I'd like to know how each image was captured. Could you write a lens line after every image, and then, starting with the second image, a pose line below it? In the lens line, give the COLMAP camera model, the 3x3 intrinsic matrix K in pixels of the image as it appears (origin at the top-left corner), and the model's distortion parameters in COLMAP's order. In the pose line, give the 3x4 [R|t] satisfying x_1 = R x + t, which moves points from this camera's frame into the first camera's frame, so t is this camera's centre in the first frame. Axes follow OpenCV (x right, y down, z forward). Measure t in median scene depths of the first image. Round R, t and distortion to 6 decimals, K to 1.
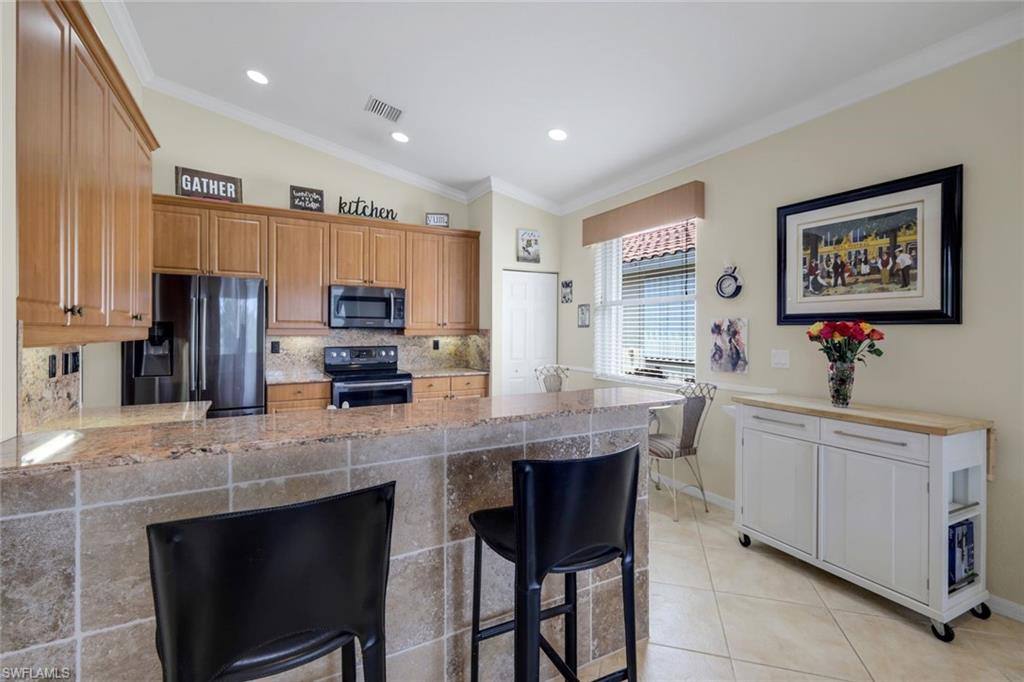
lens RADIAL K [[460.2, 0, 516.5], [0, 460.2, 329.1], [0, 0, 1]] dist [0.002748, 0.000198]
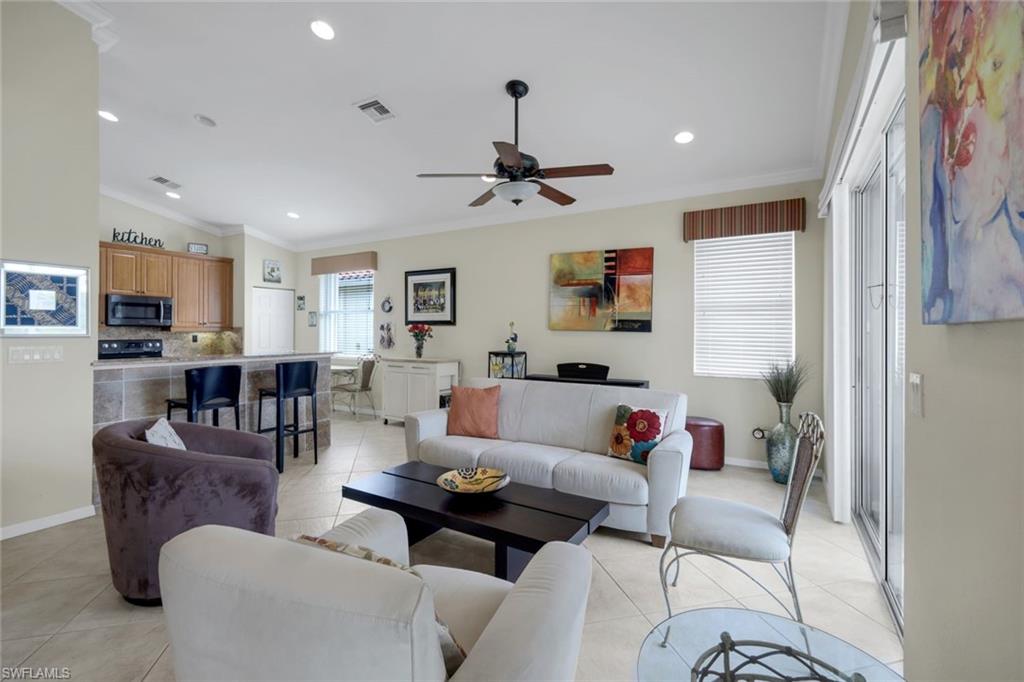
lens RADIAL K [[453.1, 0, 517.2], [0, 453.1, 332.5], [0, 0, 1]] dist [0.001326, -0.000215]
pose [[0.858284, -0.000859, 0.513174, -0.053240], [-0.002513, 0.999980, 0.005876, 0.006631], [-0.513169, -0.006333, 0.858264, -0.760056]]
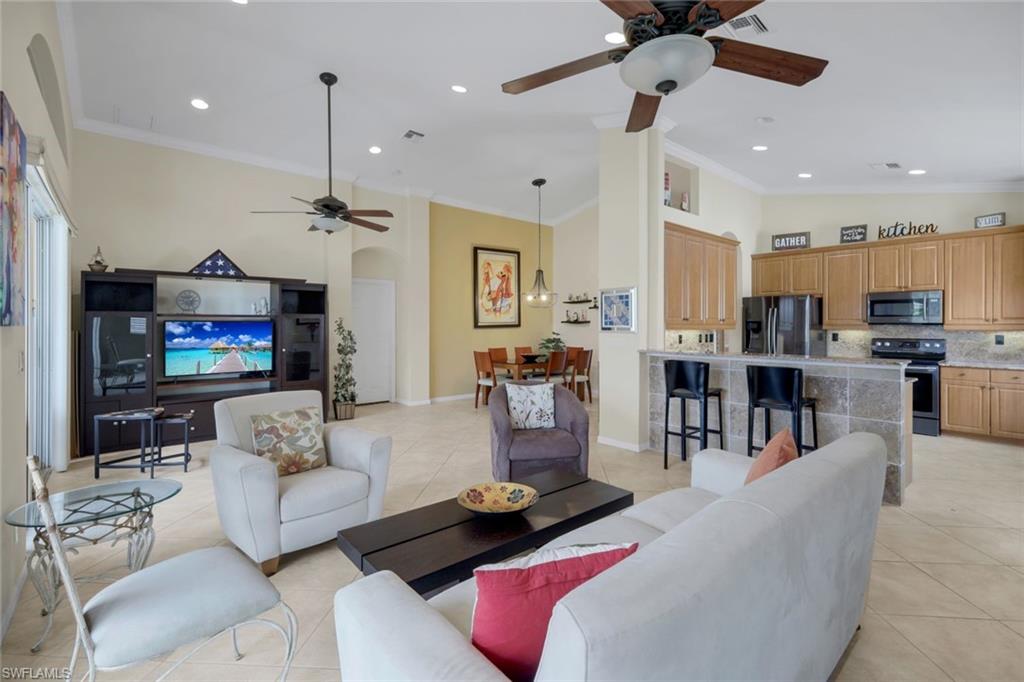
lens RADIAL K [[456.7, 0, 517.5], [0, 456.7, 324.8], [0, 0, 1]] dist [0.003407, 0.000111]
pose [[0.206206, -0.003019, -0.978504, 0.715992], [0.000369, 0.999995, -0.003008, 0.003636], [0.978508, 0.000259, 0.206207, -0.311679]]
